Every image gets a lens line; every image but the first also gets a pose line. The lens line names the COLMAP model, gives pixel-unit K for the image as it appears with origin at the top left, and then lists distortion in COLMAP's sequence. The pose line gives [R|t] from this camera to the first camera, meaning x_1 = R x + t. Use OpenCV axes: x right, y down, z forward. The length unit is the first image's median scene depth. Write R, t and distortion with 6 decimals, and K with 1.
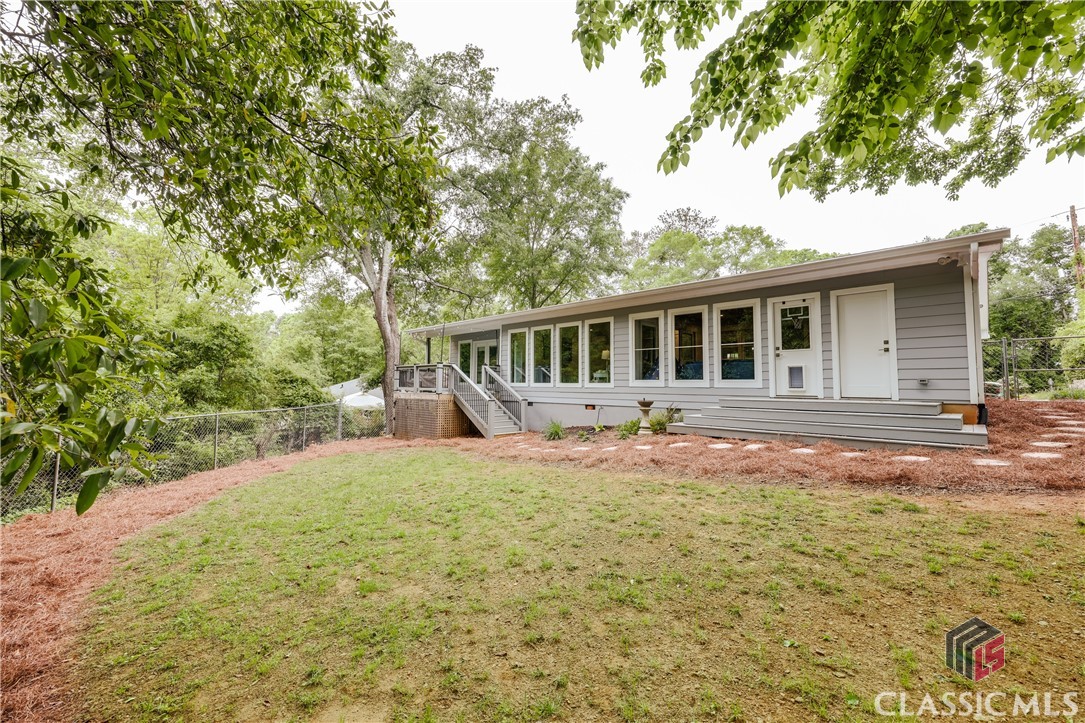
lens RADIAL K [[444.0, 0, 543.9], [0, 444.0, 358.1], [0, 0, 1]] dist [0.000376, 0.000188]
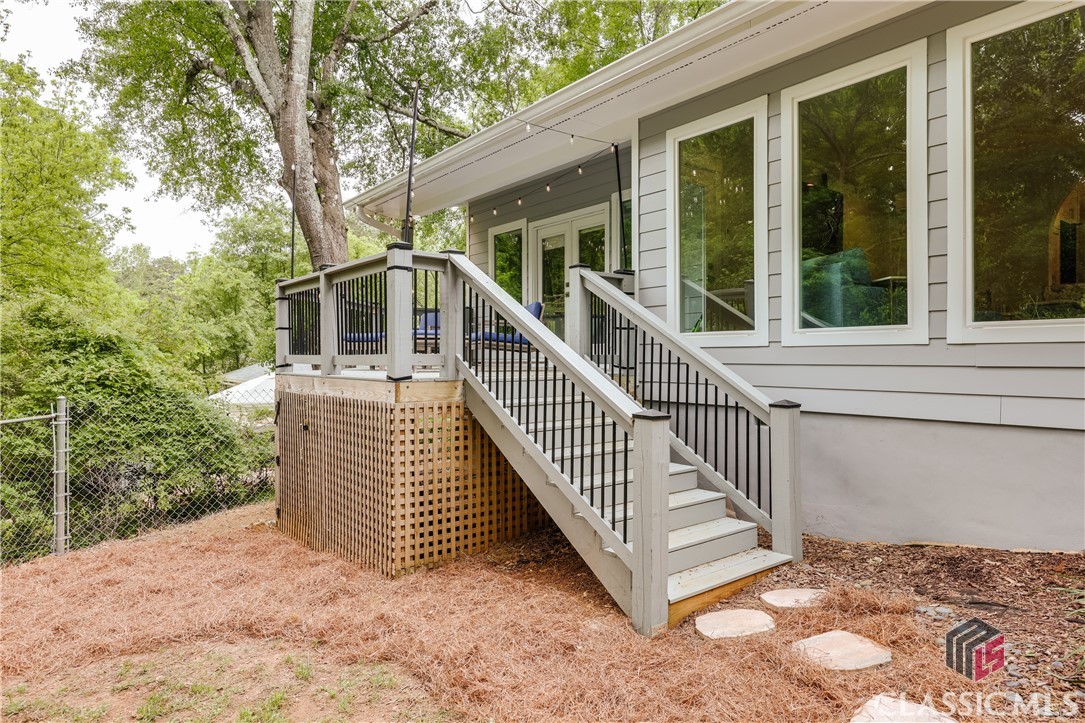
lens RADIAL K [[643.1, 0, 549.6], [0, 643.1, 386.1], [0, 0, 1]] dist [0.001473, 0.000088]
pose [[0.993304, -0.004703, -0.115436, -0.167673], [0.017009, 0.994237, 0.105850, 0.070062], [0.114273, -0.107105, 0.987659, 0.954249]]
